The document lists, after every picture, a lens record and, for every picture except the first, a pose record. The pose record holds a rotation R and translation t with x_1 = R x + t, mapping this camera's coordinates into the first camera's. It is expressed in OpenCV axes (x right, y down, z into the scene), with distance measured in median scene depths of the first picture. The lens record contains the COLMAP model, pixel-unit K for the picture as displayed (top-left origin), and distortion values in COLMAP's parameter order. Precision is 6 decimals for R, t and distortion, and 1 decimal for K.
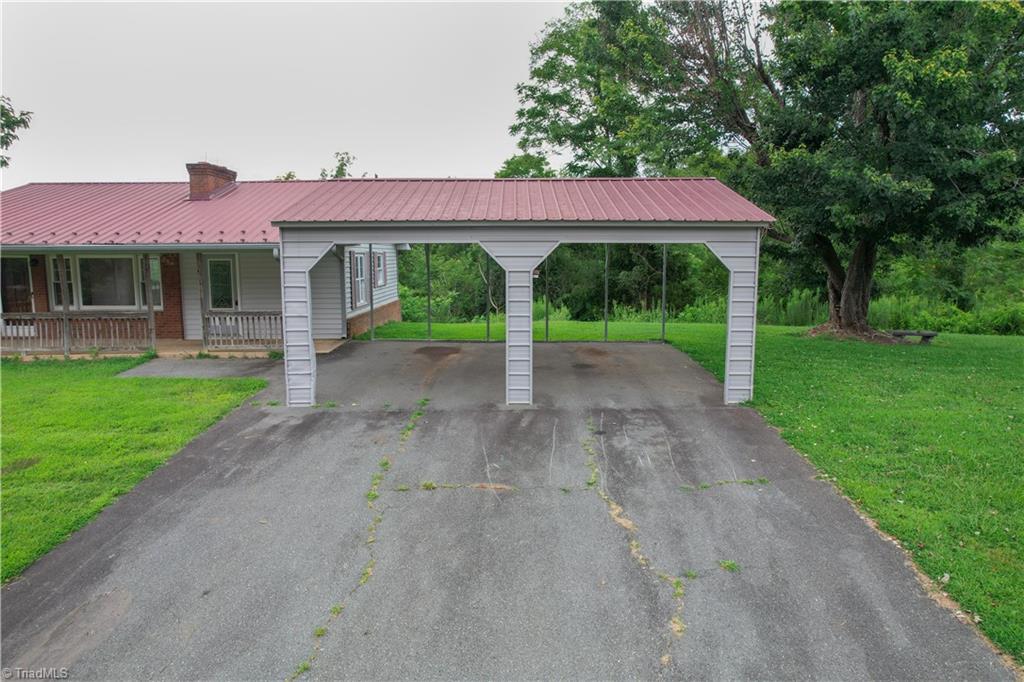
lens RADIAL K [[636.5, 0, 512.0], [0, 636.5, 341.0], [0, 0, 1]] dist [-0.069603, 0.000472]
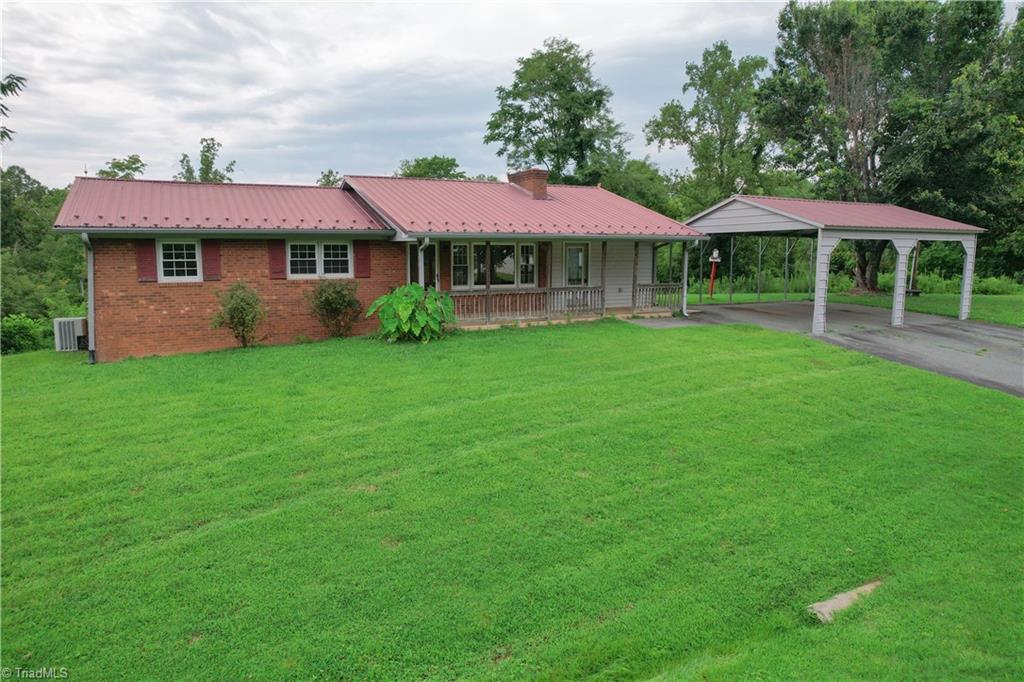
lens RADIAL K [[636.5, 0, 512.0], [0, 636.5, 341.0], [0, 0, 1]] dist [-0.069603, 0.000472]
pose [[0.908937, -0.061174, 0.412420, -1.311388], [0.058651, 0.998102, 0.018786, 0.034175], [-0.412787, 0.007114, 0.910800, -0.154415]]
